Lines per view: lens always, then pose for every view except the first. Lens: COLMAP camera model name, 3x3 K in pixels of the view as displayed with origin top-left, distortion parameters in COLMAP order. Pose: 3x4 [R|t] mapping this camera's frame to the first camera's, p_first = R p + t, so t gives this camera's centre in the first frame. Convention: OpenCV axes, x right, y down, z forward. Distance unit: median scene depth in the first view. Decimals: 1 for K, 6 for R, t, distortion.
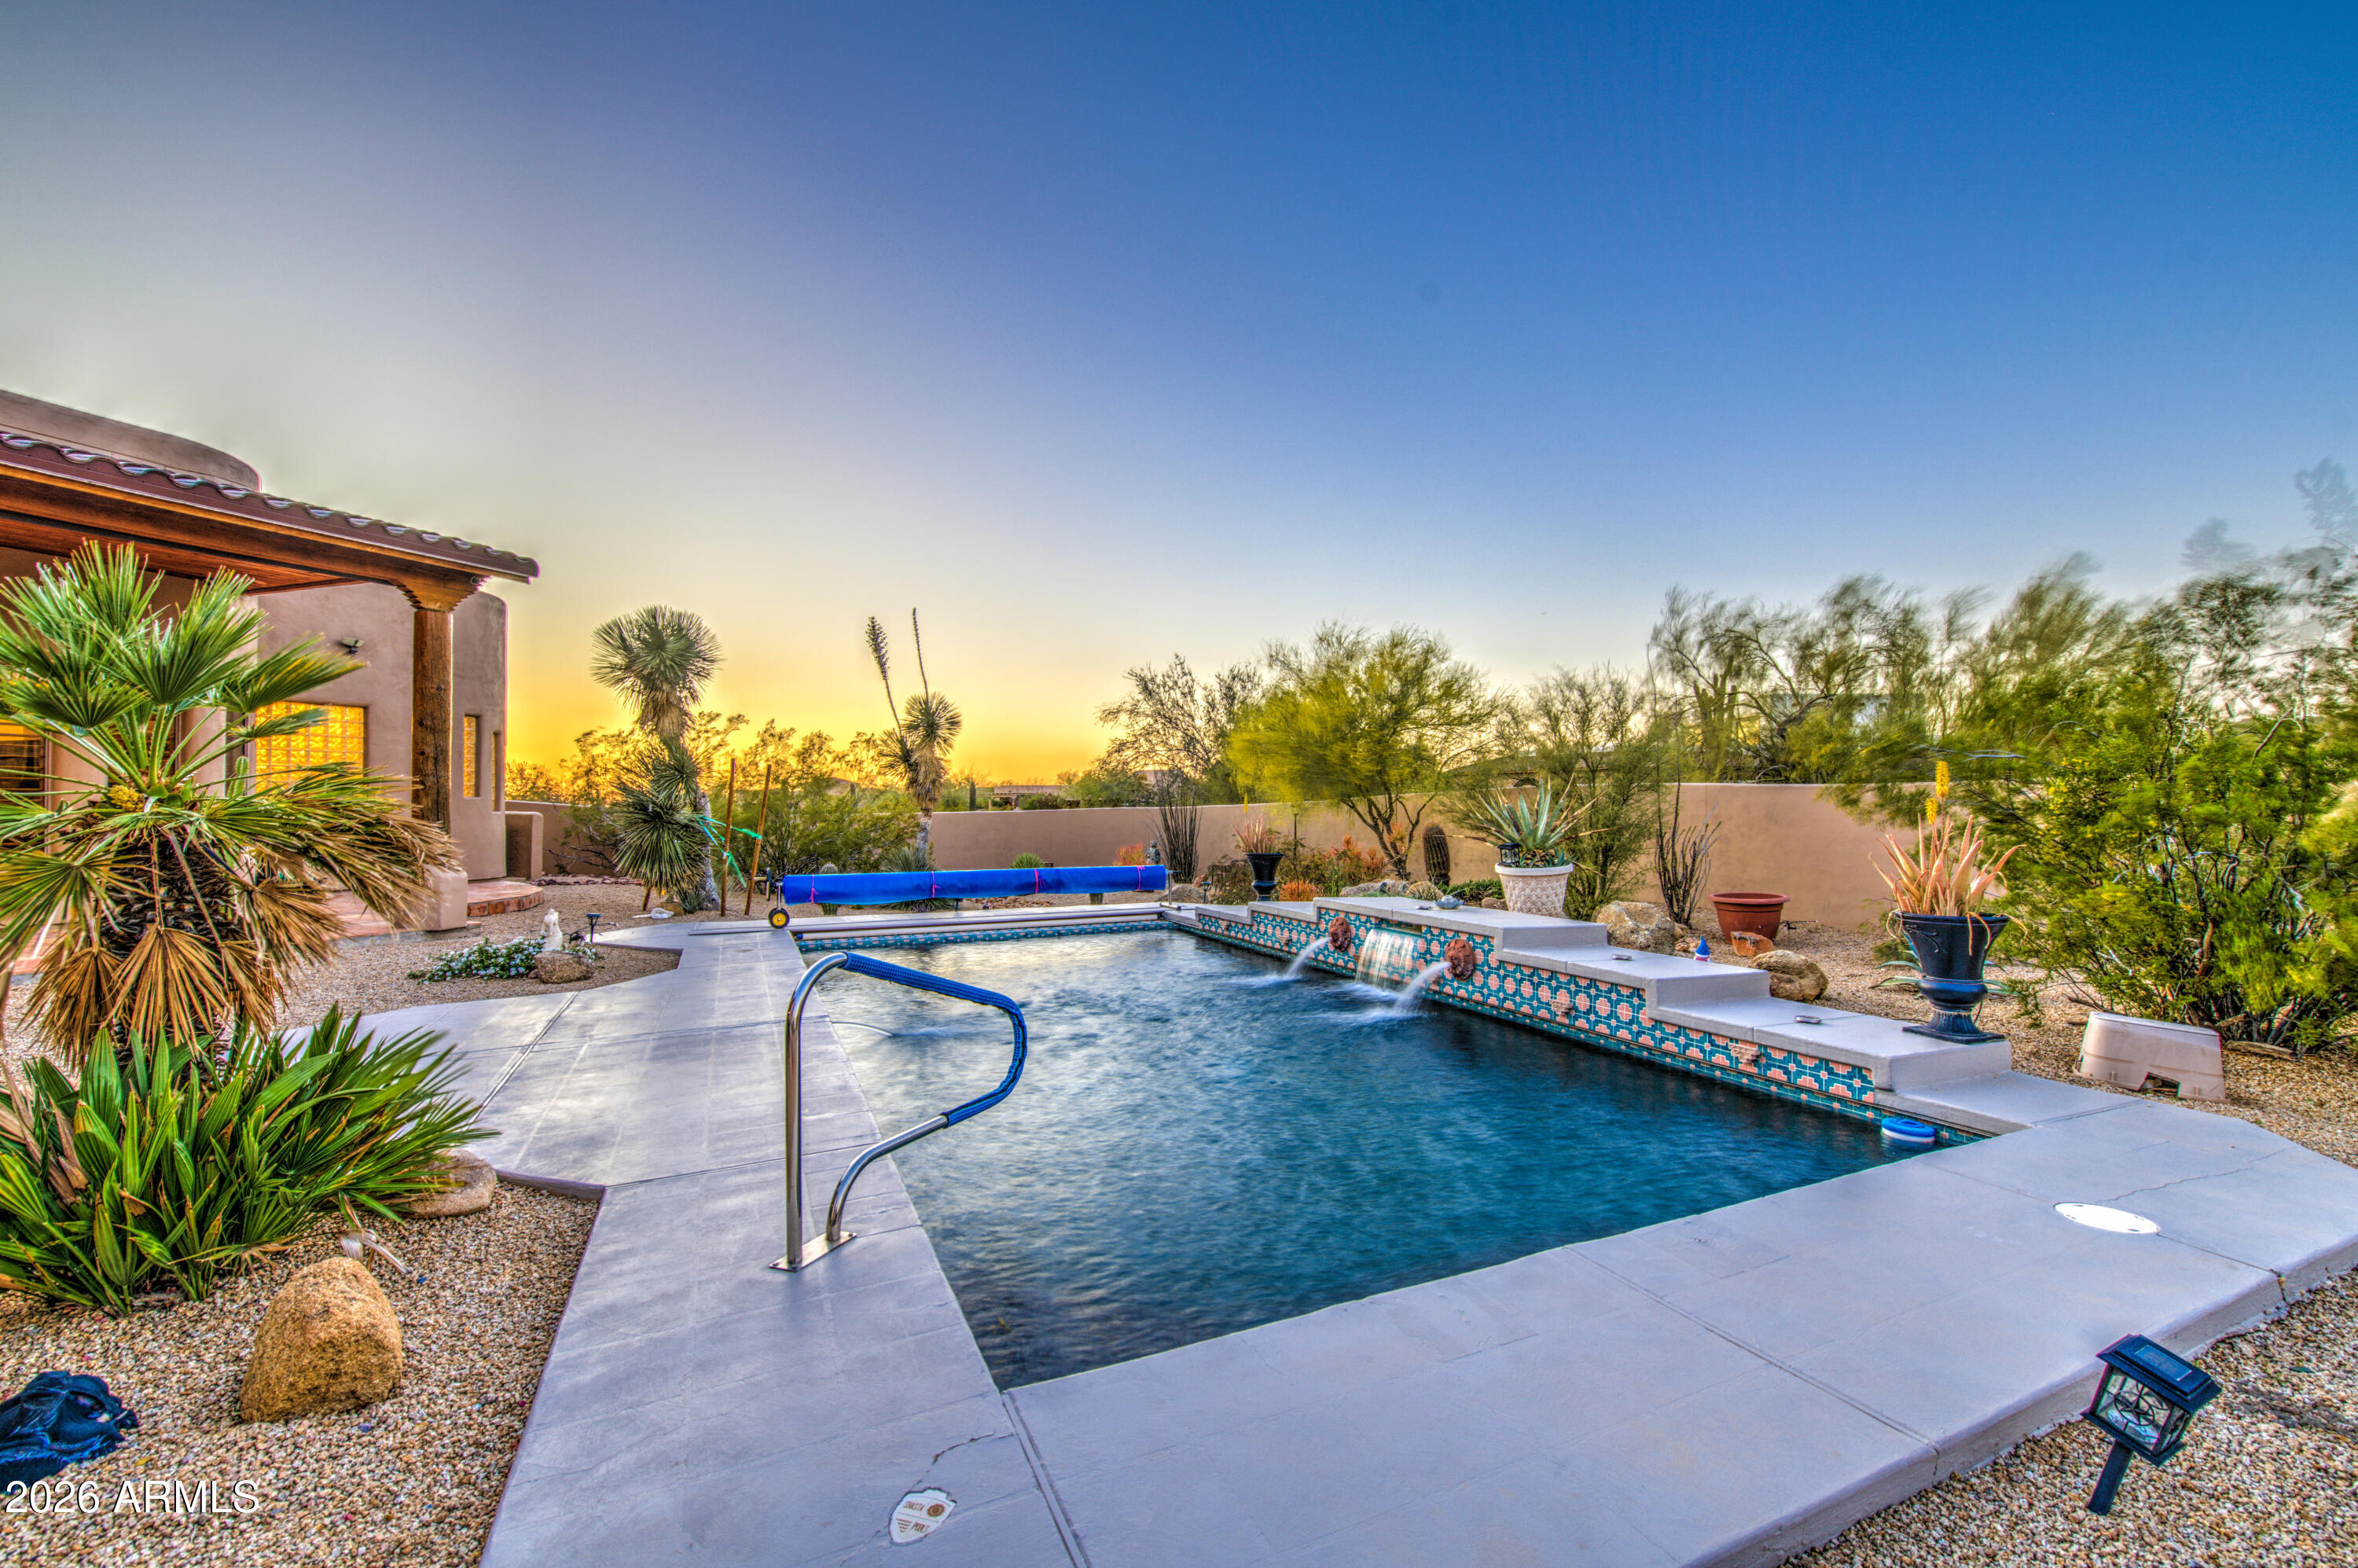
lens RADIAL K [[972.0, 0, 1180.2], [0, 972.0, 797.2], [0, 0, 1]] dist [0.000371, -0.000428]
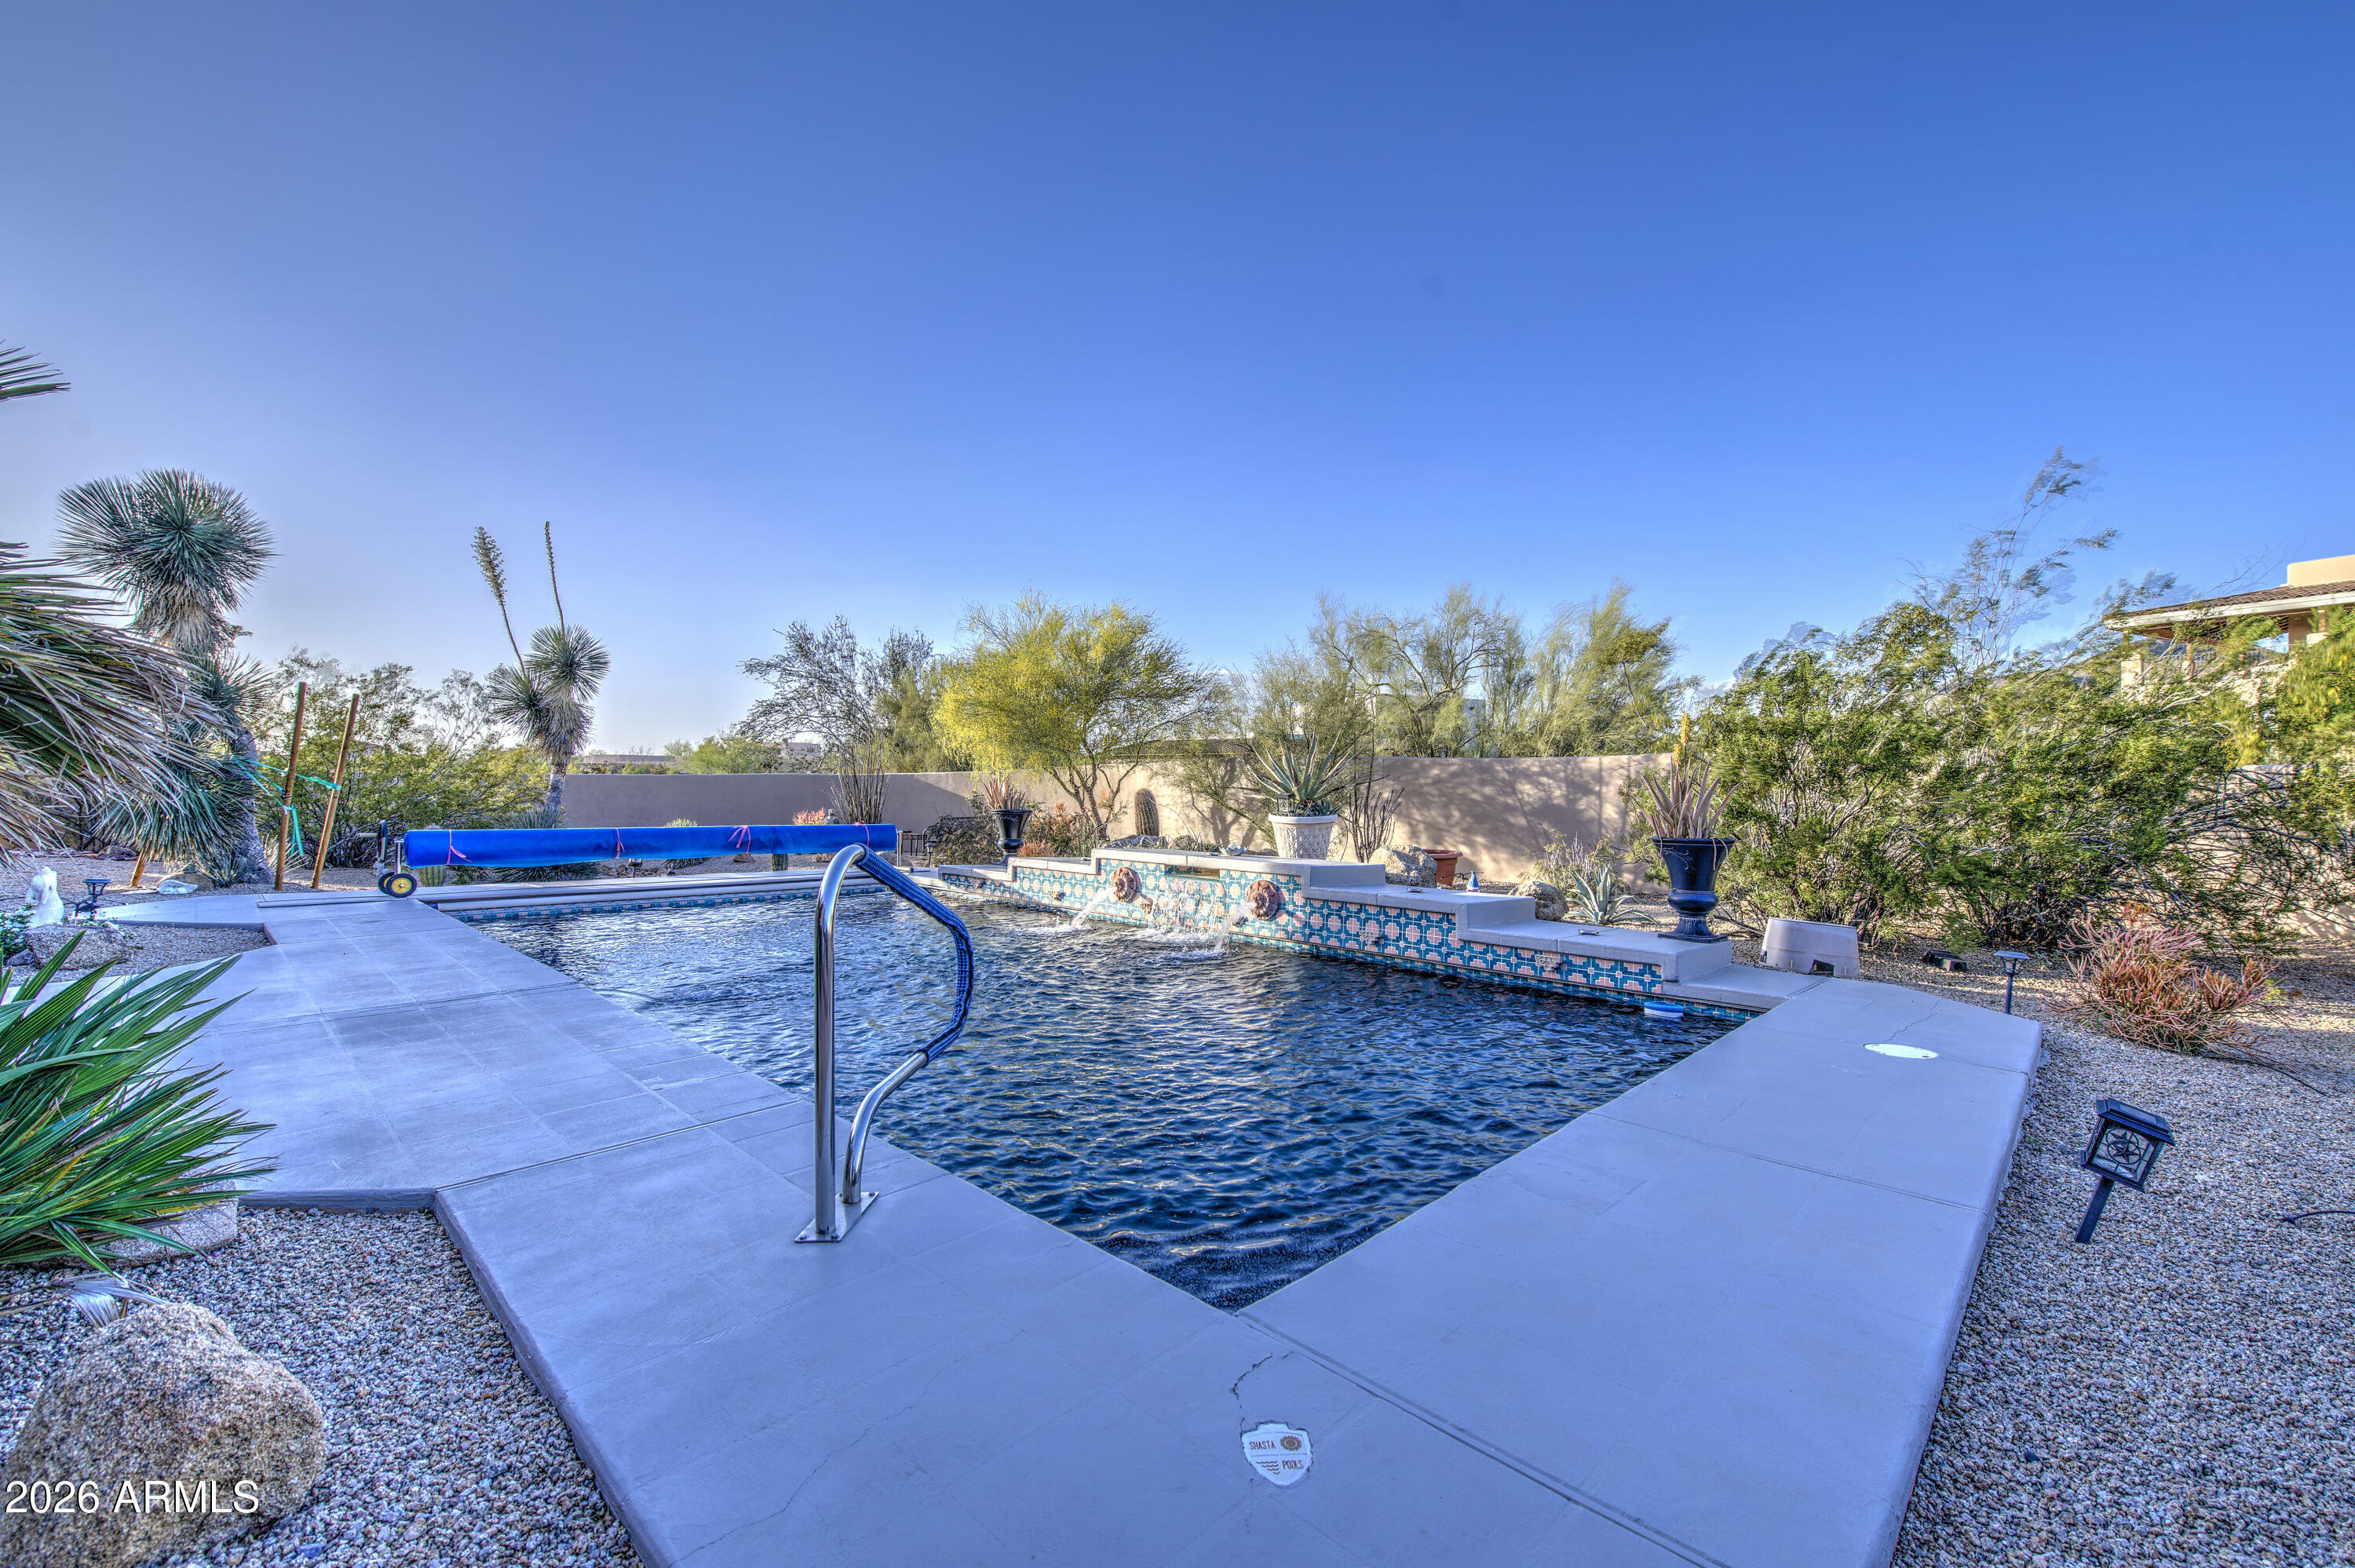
lens RADIAL K [[975.4, 0, 1185.1], [0, 975.4, 777.1], [0, 0, 1]] dist [-0.001700, -0.000178]
pose [[0.931770, 0.021305, 0.362424, -0.187773], [-0.020500, 0.999771, -0.006067, 0.050790], [-0.362470, -0.001777, 0.931994, 0.076083]]
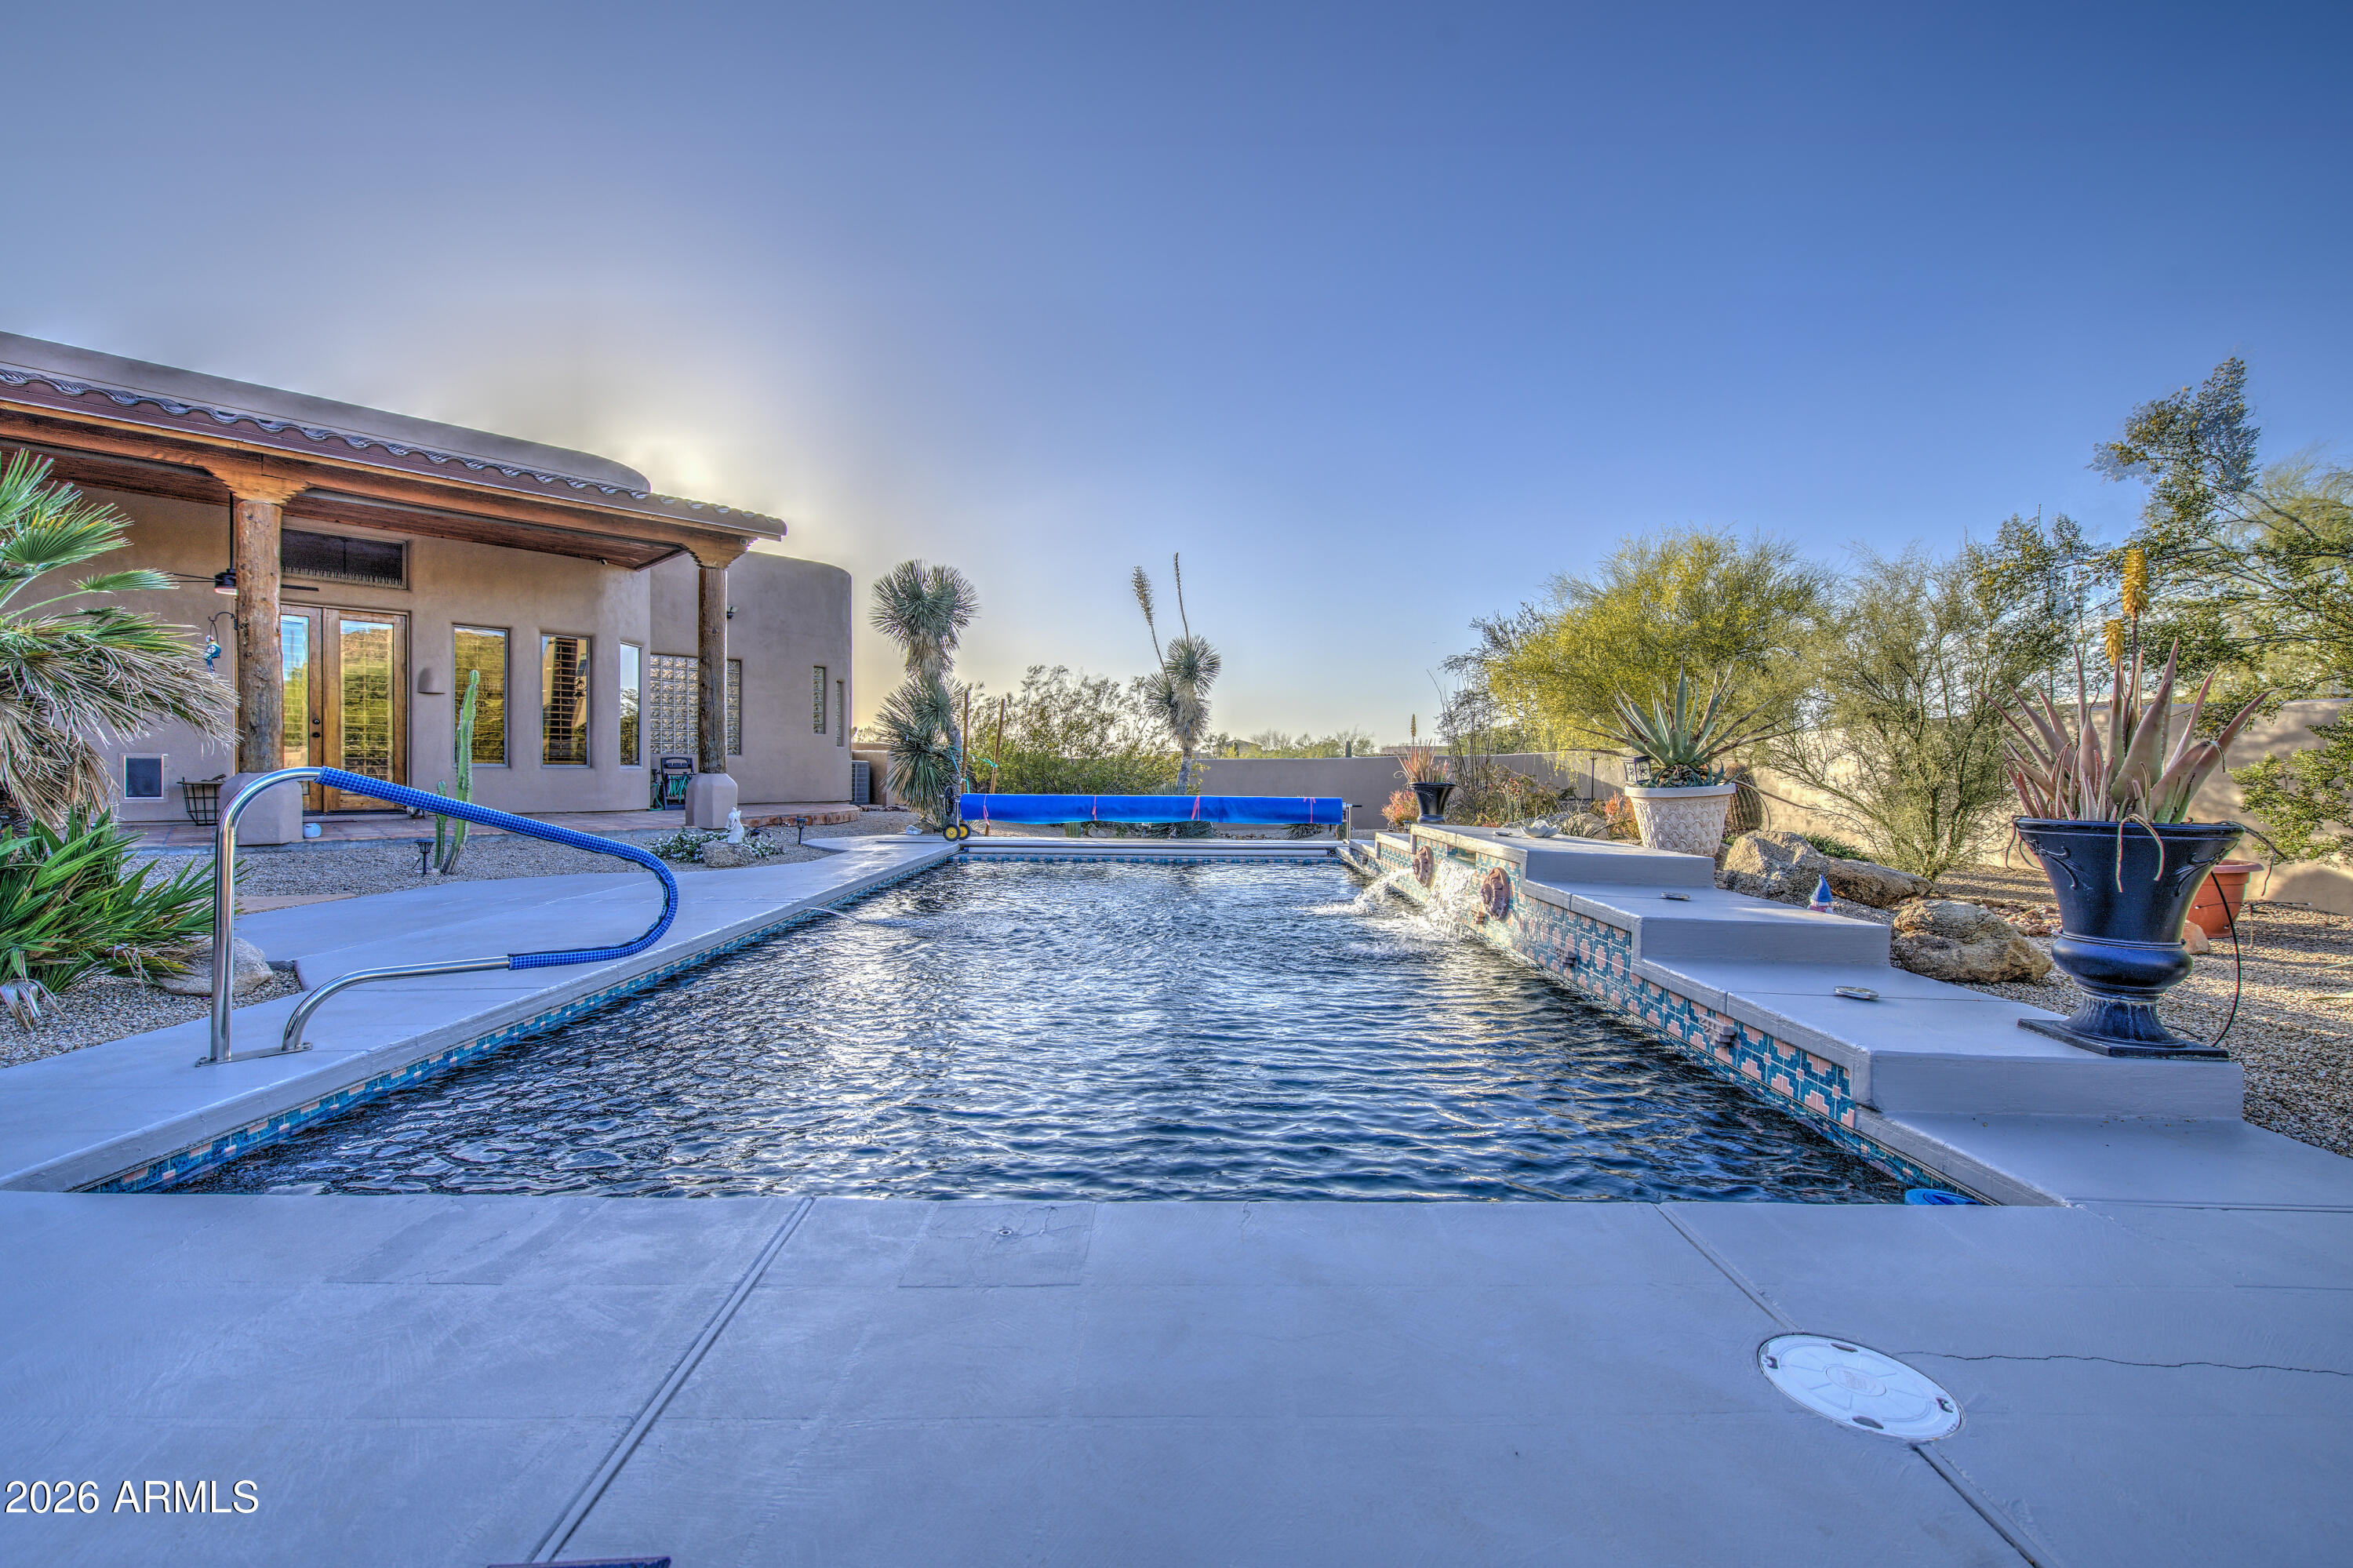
lens RADIAL K [[951.4, 0, 1176.6], [0, 951.4, 762.4], [0, 0, 1]] dist [-0.000515, -0.000098]
pose [[0.913436, 0.010297, -0.406851, 0.412325], [-0.010546, 0.999943, 0.001630, 0.072501], [0.406845, 0.002802, 0.913493, 0.231485]]
